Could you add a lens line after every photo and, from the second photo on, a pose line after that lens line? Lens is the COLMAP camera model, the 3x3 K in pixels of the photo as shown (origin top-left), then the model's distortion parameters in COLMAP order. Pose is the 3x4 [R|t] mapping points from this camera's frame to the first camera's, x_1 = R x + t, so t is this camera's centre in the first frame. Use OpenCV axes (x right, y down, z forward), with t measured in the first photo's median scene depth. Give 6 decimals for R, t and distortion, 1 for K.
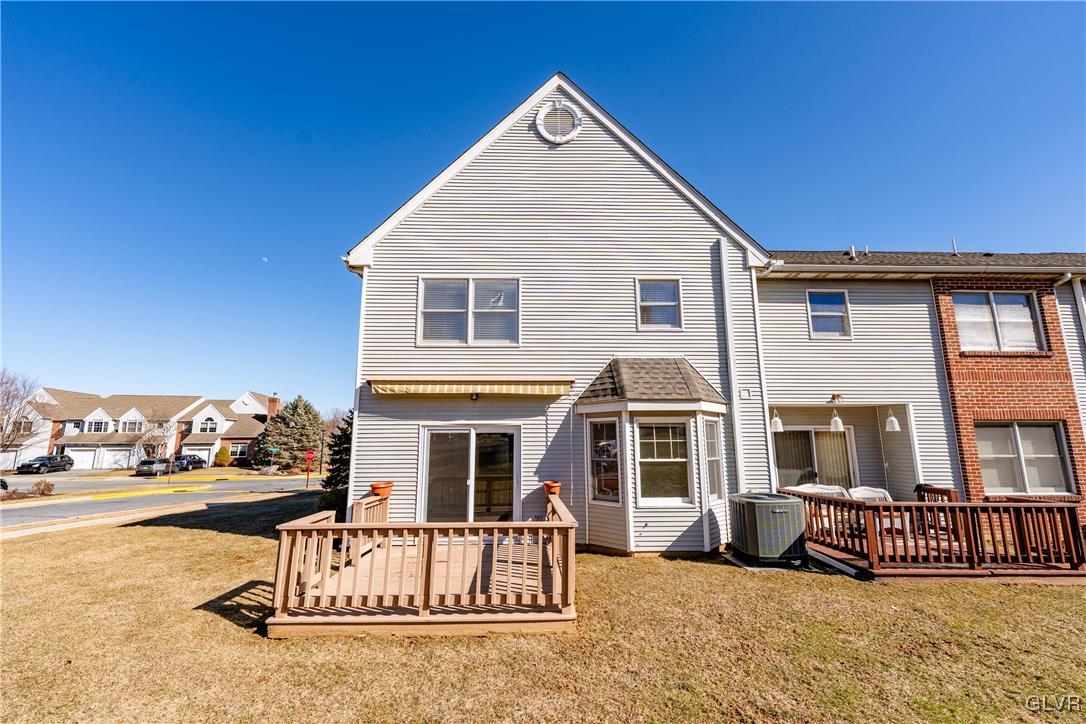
lens RADIAL K [[452.5, 0, 538.9], [0, 452.5, 366.2], [0, 0, 1]] dist [-0.001297, -0.000354]
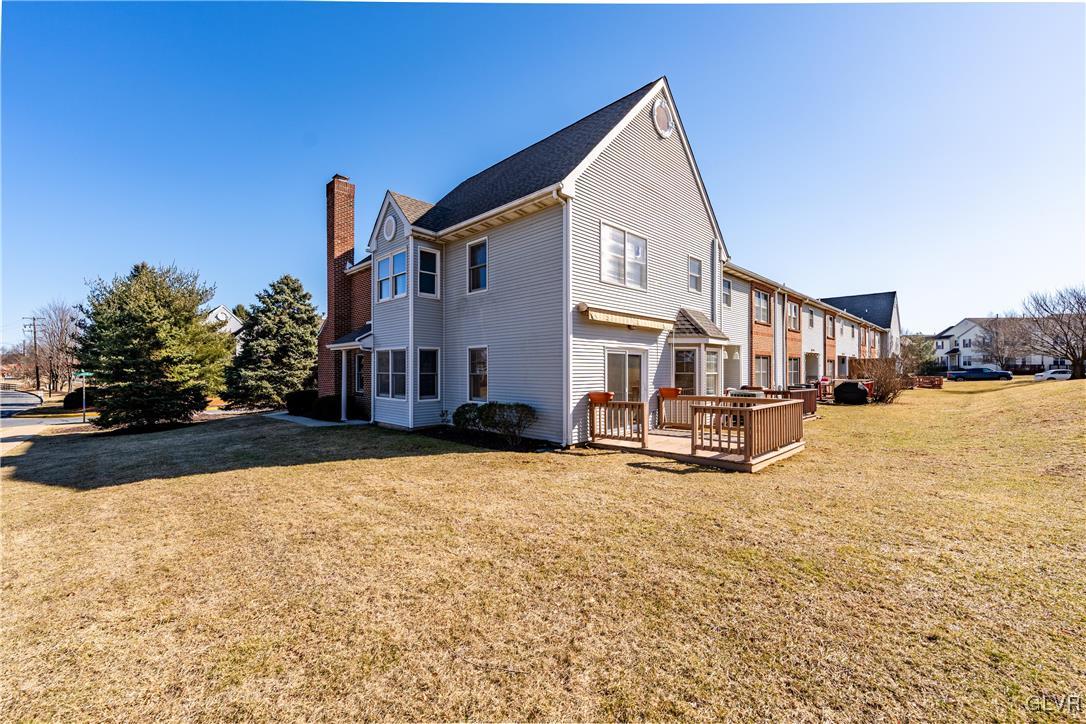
lens RADIAL K [[452.5, 0, 538.9], [0, 452.5, 366.2], [0, 0, 1]] dist [-0.001297, -0.000354]
pose [[0.707446, 0.006704, 0.706736, -1.262860], [-0.131117, 0.983842, 0.121916, 0.053975], [-0.694499, -0.178914, 0.696894, 0.243475]]
